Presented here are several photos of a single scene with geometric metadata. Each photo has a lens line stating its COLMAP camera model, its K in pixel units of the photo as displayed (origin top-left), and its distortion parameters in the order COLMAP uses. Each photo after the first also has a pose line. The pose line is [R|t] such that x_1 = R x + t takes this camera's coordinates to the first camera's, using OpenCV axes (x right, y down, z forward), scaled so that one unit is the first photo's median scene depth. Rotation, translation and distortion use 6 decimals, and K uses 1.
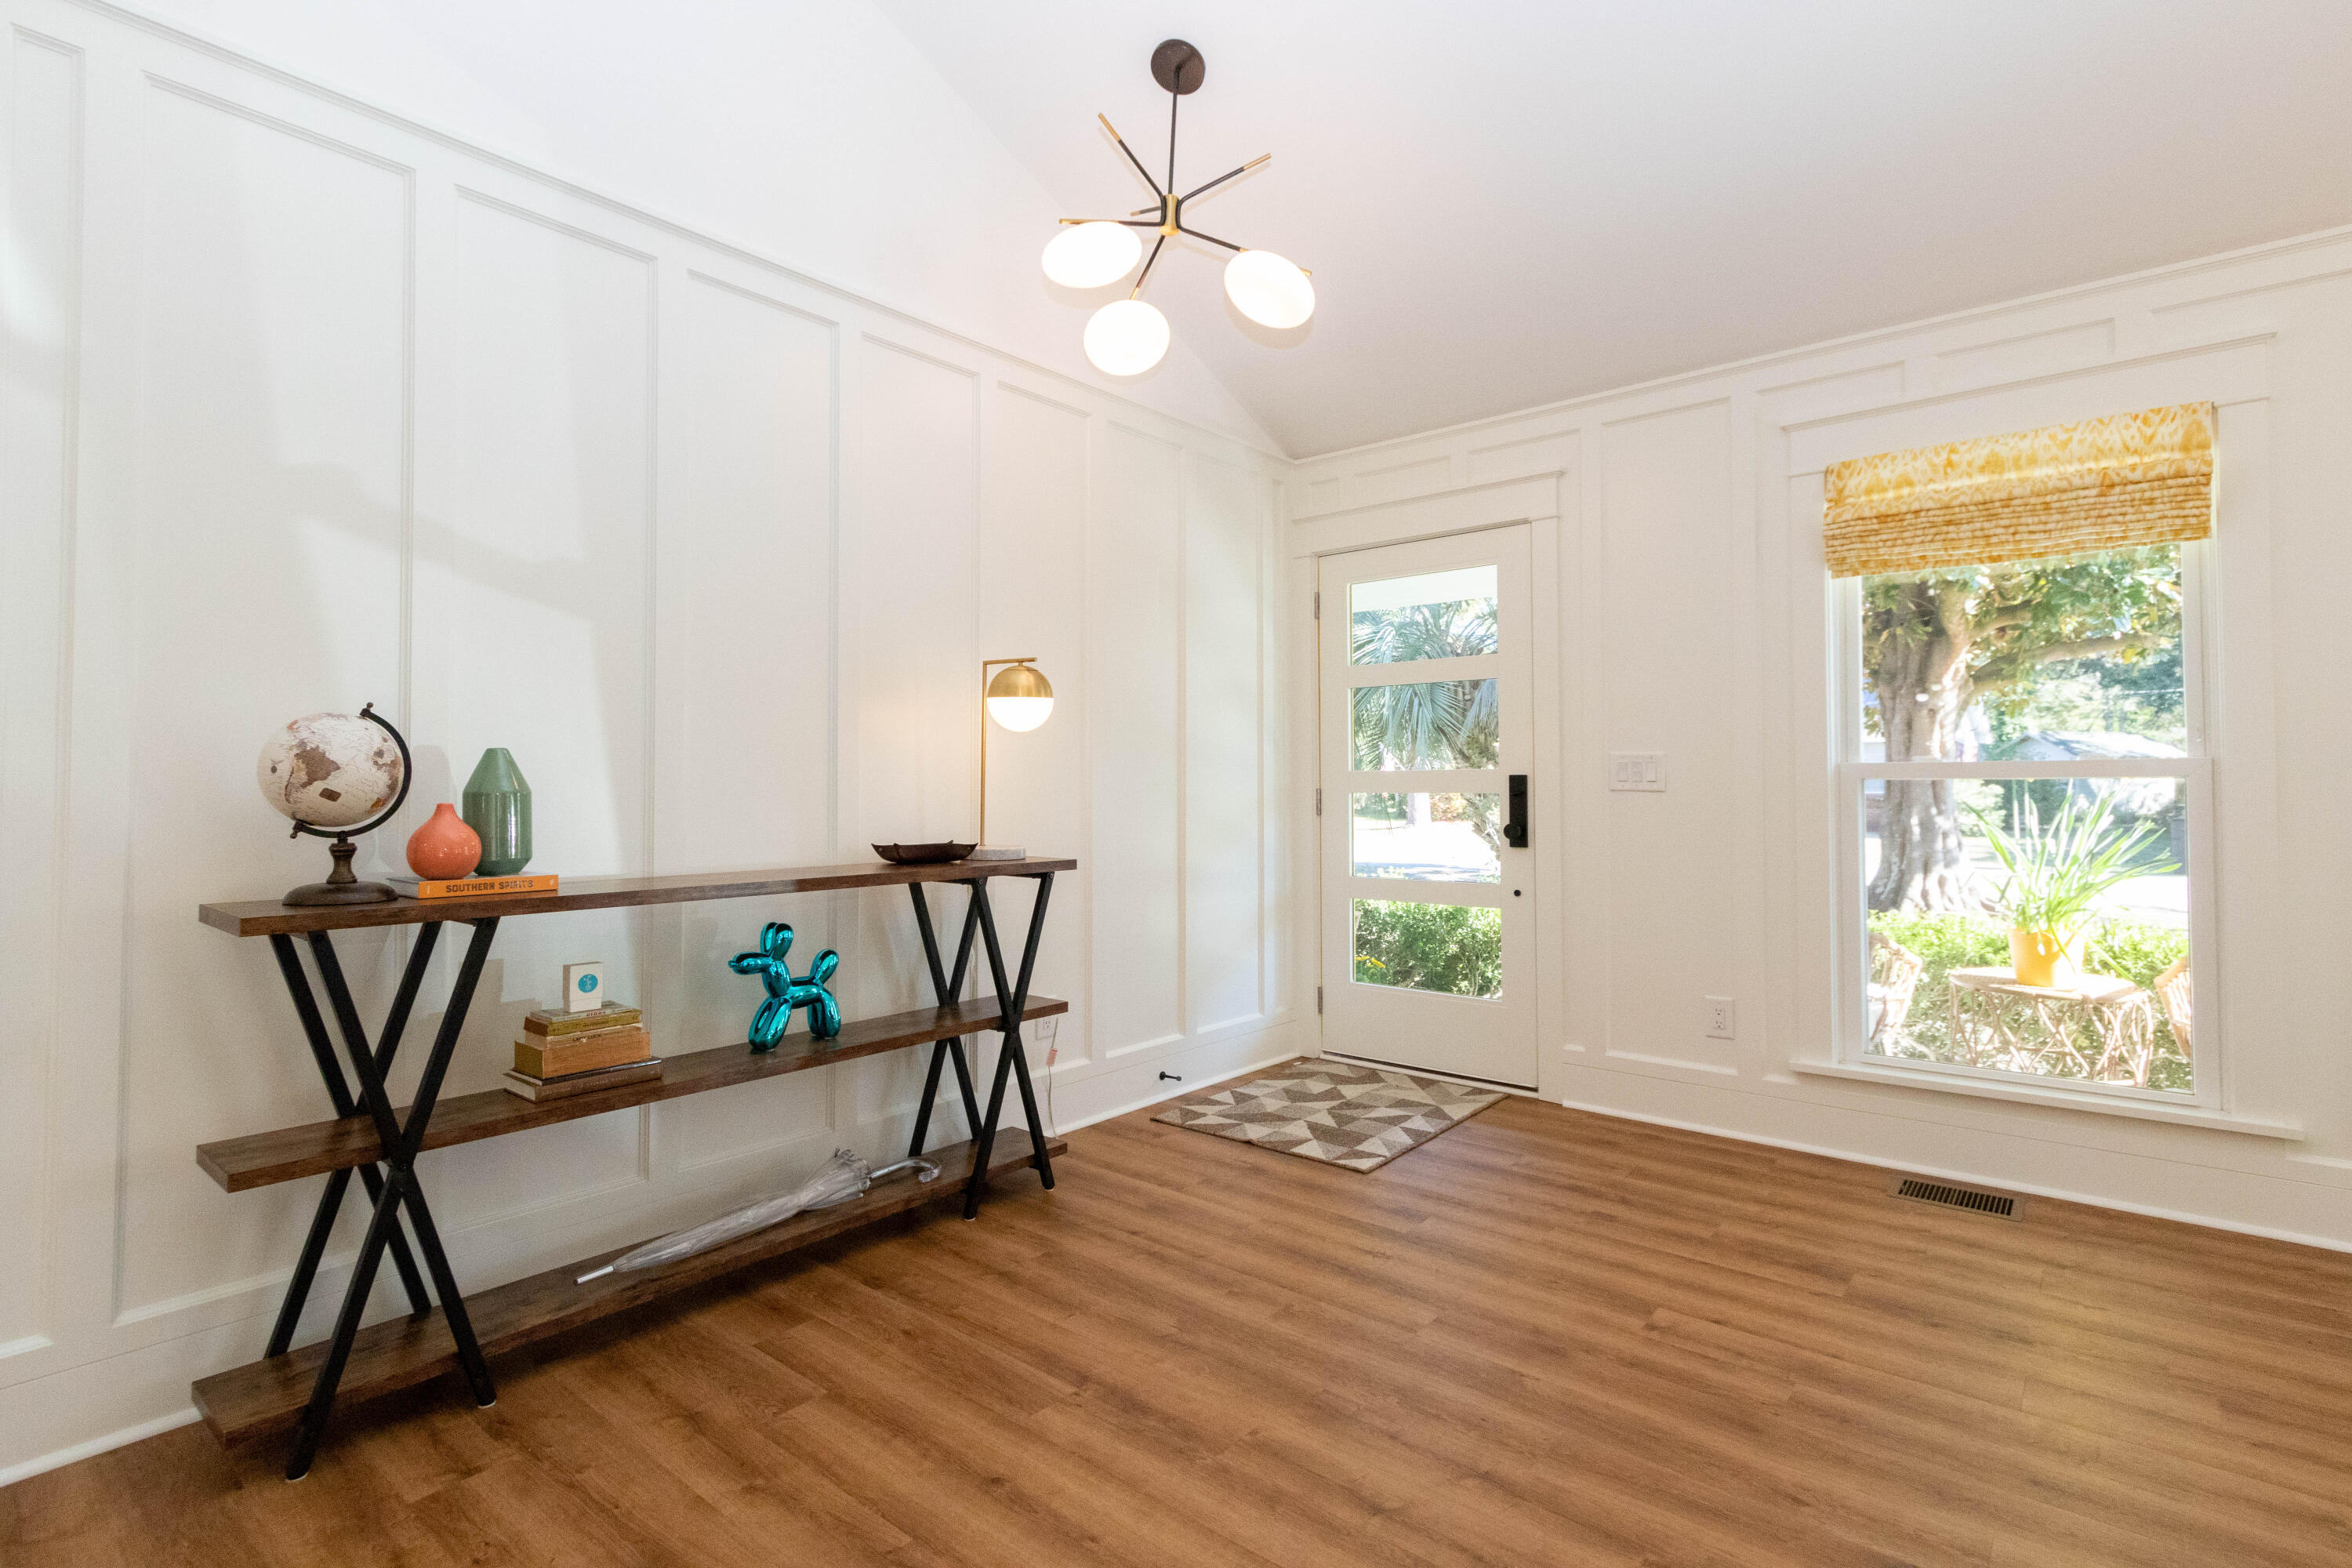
lens RADIAL K [[1128.8, 0, 1219.2], [0, 1128.8, 742.3], [0, 0, 1]] dist [0.020545, -0.000330]
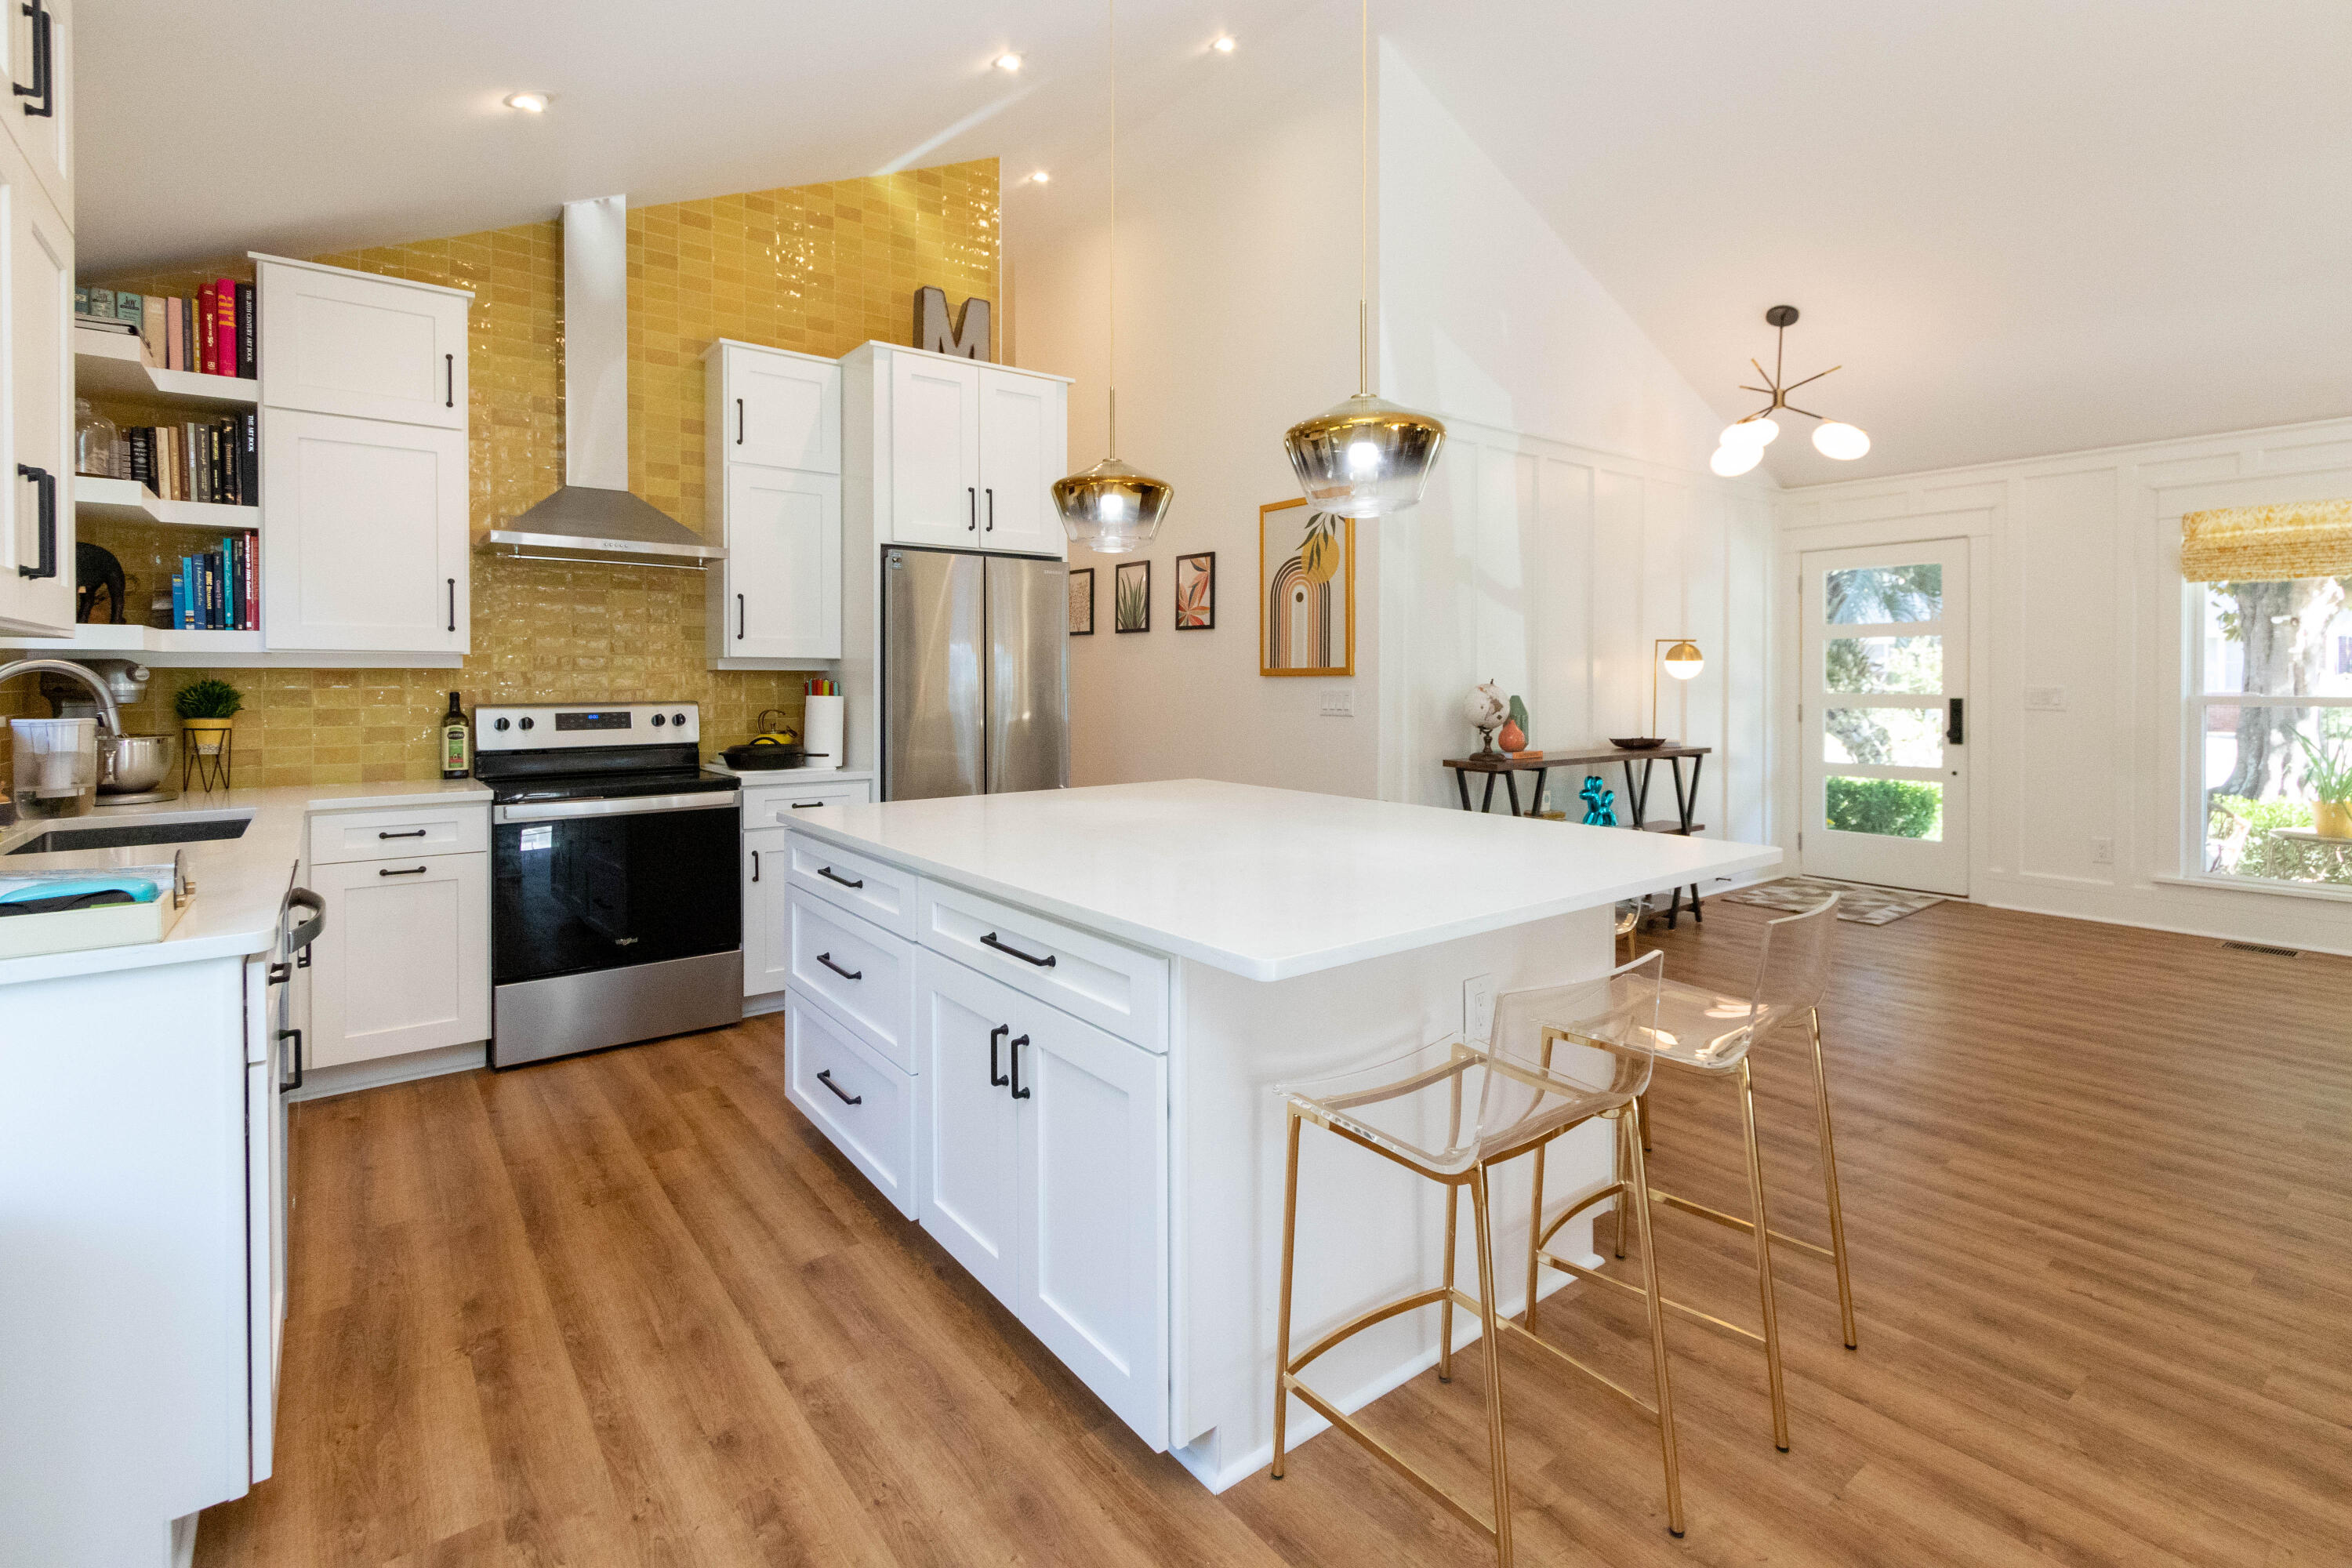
lens RADIAL K [[1161.7, 0, 1237.1], [0, 1161.7, 677.7], [0, 0, 1]] dist [0.020976, 0.000167]
pose [[0.983190, -0.000739, -0.182582, -0.533401], [0.007483, 0.999315, 0.036251, -0.083749], [0.182430, -0.037008, 0.982522, -0.991091]]
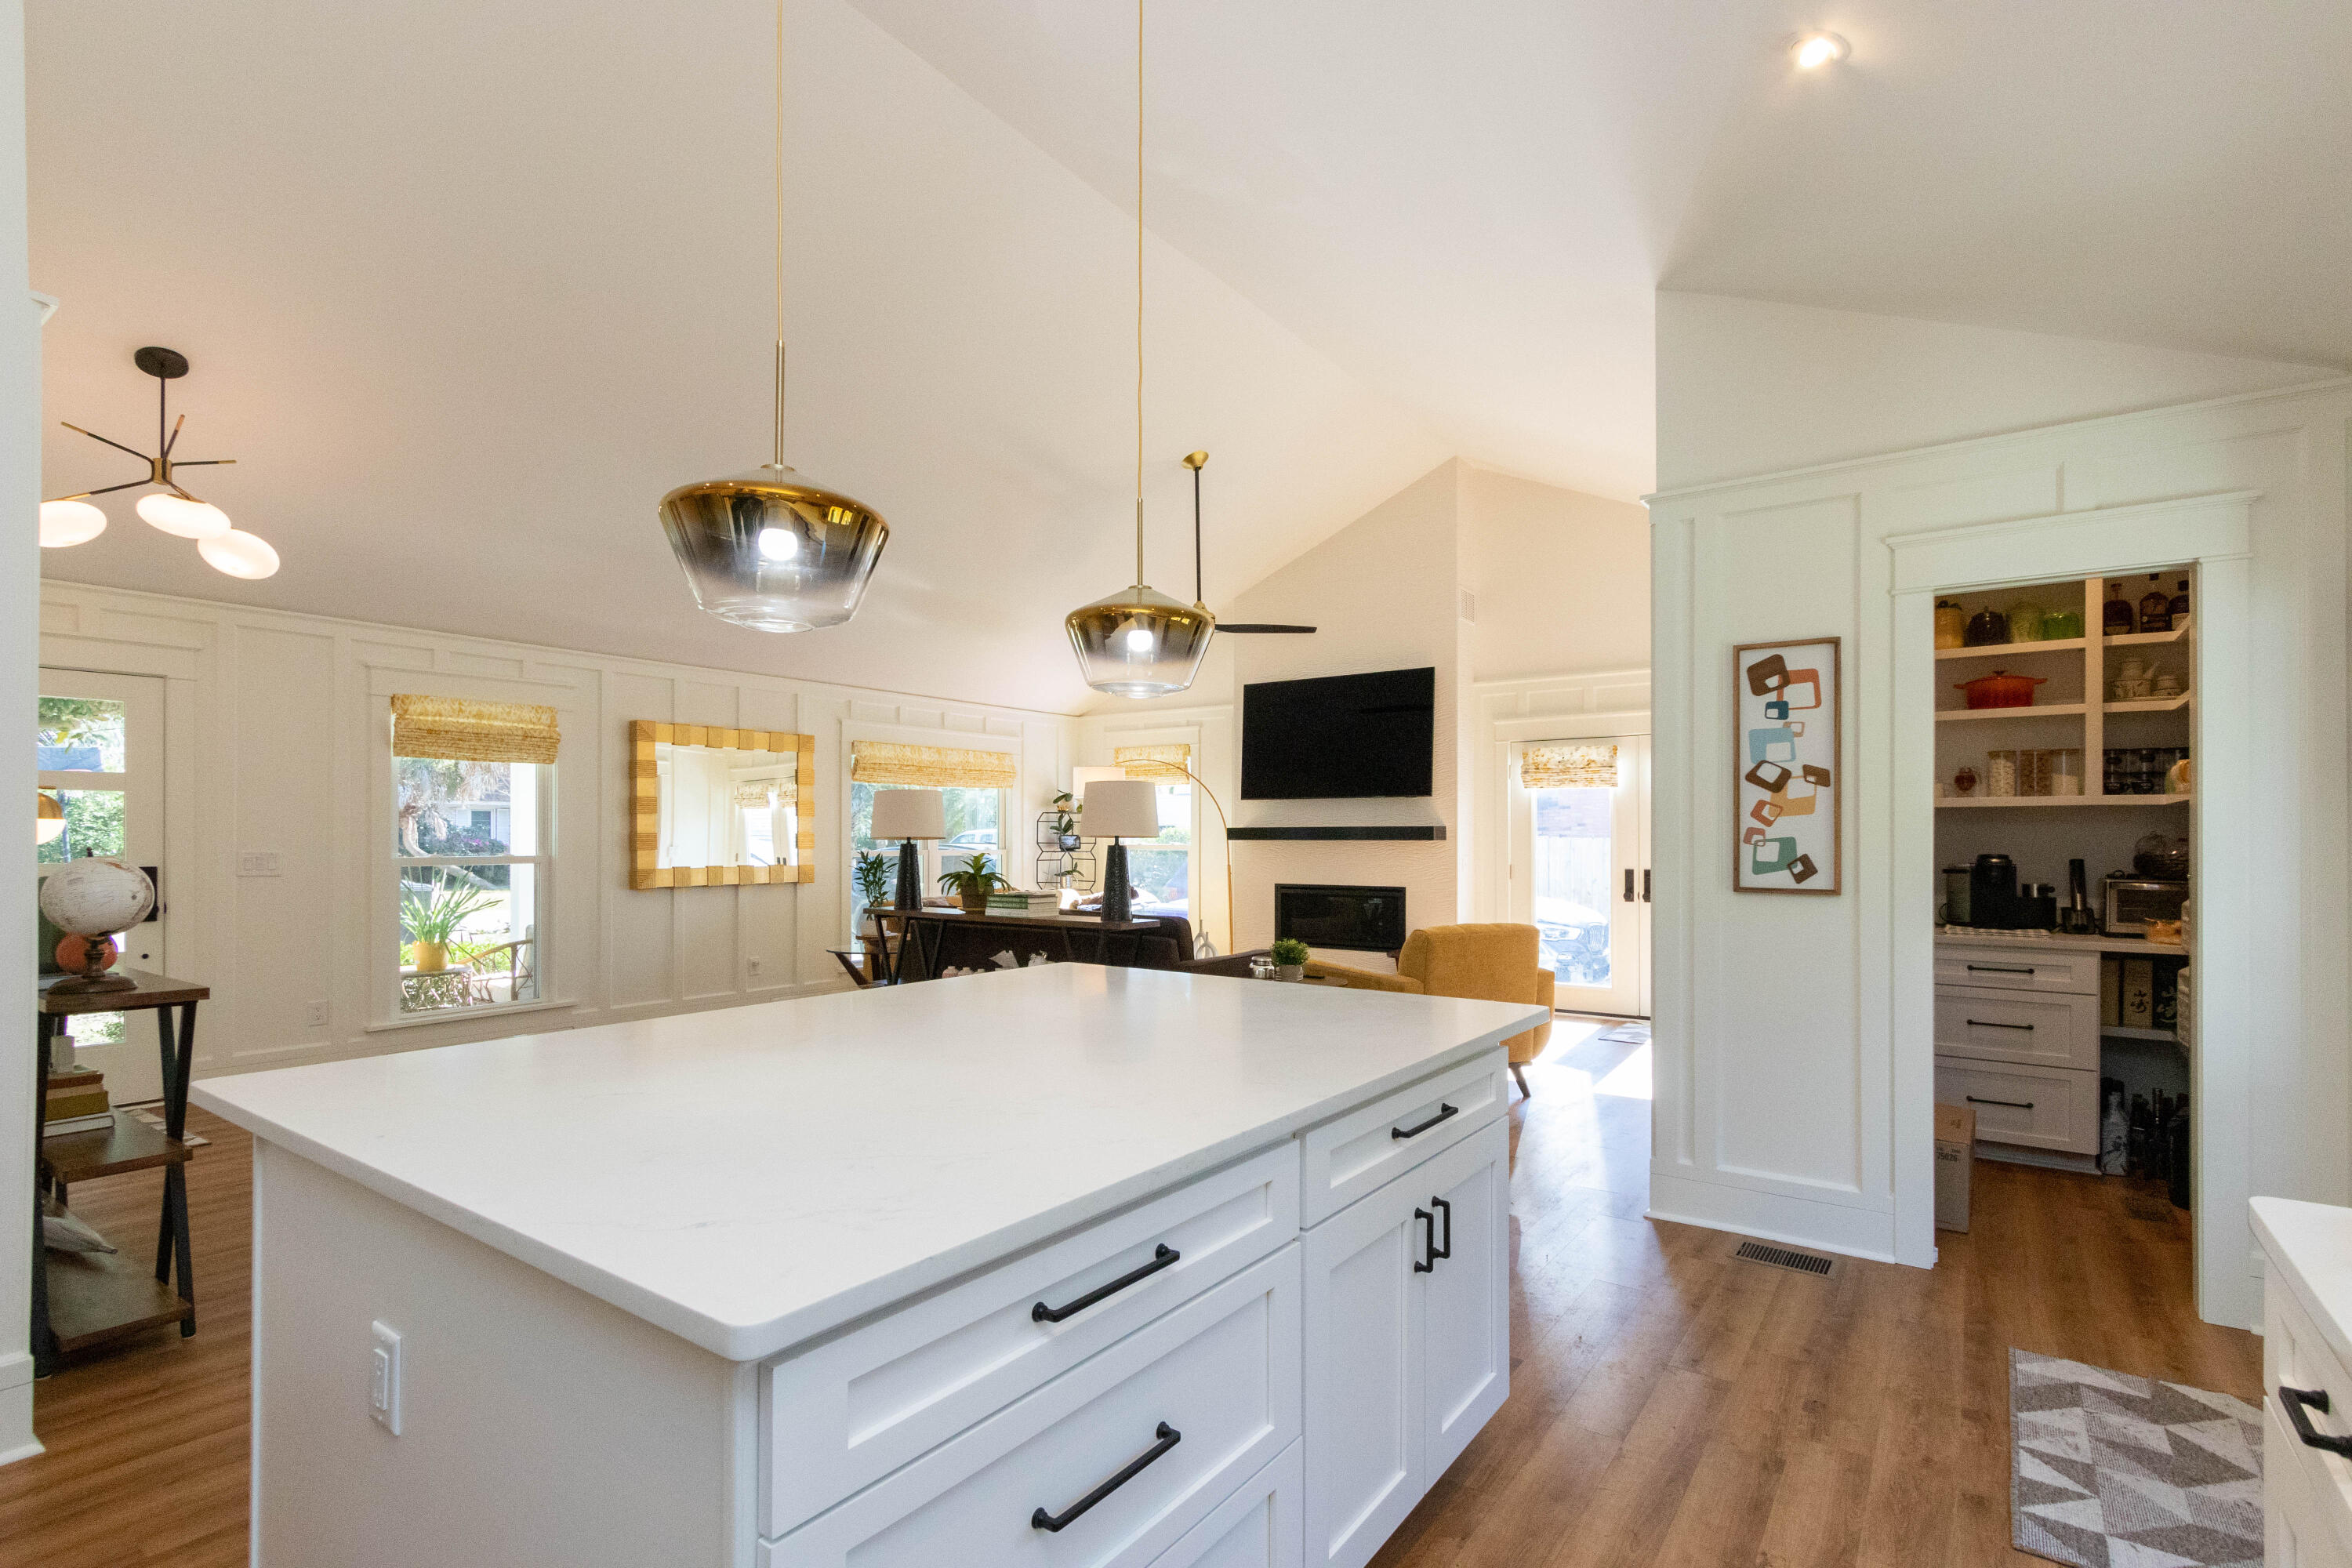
lens RADIAL K [[1112.2, 0, 1171.3], [0, 1112.2, 839.1], [0, 0, 1]] dist [0.019921, -0.012250]
pose [[-0.063091, -0.003372, 0.998002, -1.414615], [-0.039172, 0.999232, 0.000900, -0.066120], [-0.997239, -0.039037, -0.063175, -0.142485]]
